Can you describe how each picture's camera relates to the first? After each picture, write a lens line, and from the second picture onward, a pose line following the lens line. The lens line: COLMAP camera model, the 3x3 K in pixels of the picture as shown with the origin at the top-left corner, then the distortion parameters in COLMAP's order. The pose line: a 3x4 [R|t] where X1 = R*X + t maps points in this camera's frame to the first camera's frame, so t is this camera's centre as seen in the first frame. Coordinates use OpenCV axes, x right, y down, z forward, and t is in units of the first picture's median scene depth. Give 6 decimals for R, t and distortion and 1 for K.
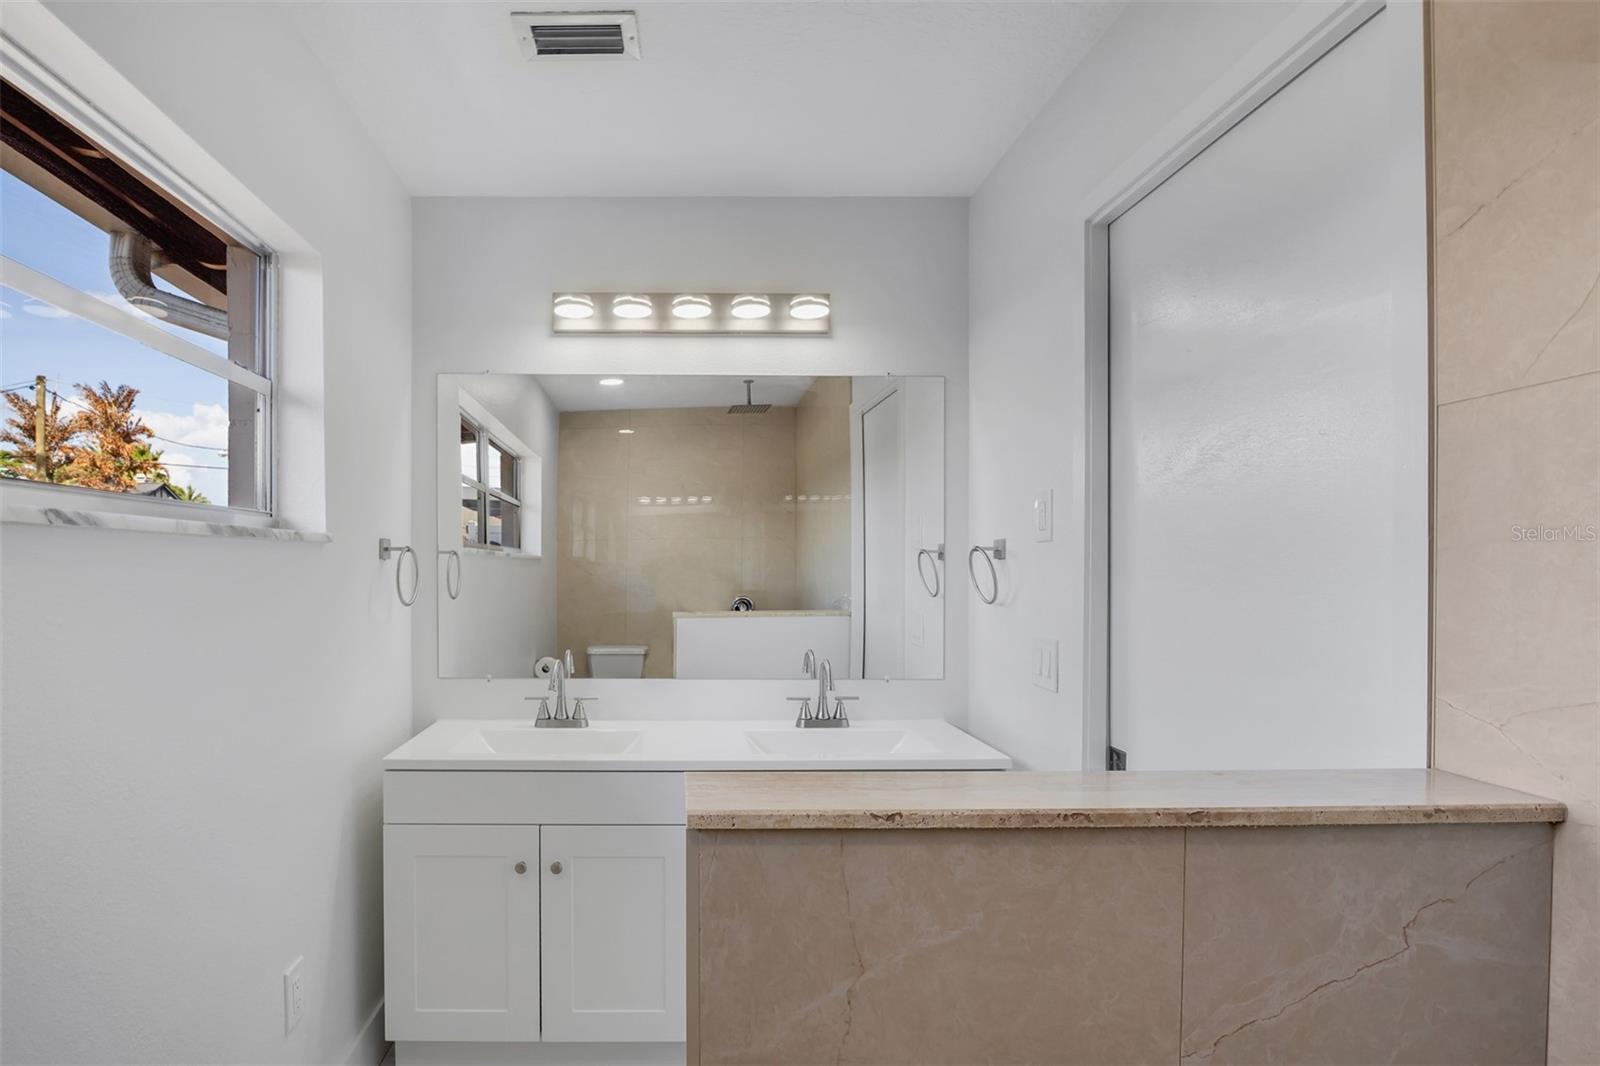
lens RADIAL K [[738.6, 0, 793.8], [0, 738.6, 561.7], [0, 0, 1]] dist [0.015612, -0.000172]
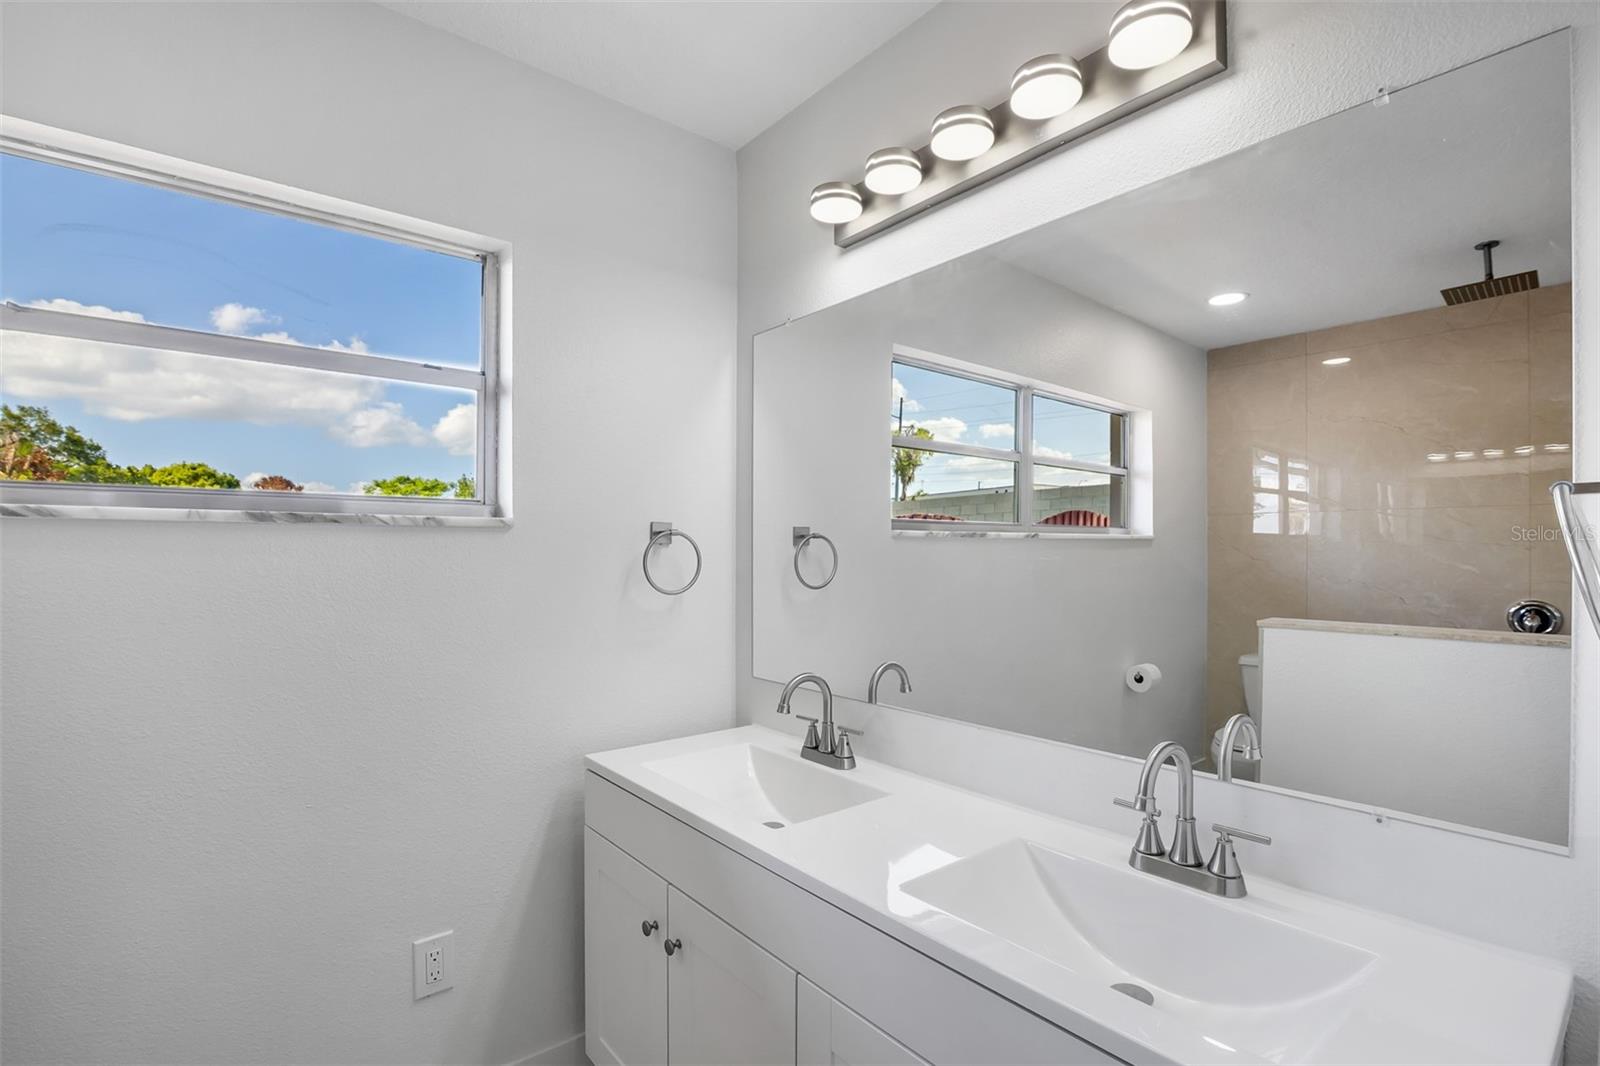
lens RADIAL K [[767.1, 0, 798.6], [0, 767.1, 550.6], [0, 0, 1]] dist [0.016959, 0.000010]
pose [[0.615111, 0.001763, -0.788438, 0.098880], [0.006025, 0.999958, 0.006936, 0.000045], [0.788417, -0.009017, 0.615075, 0.168983]]
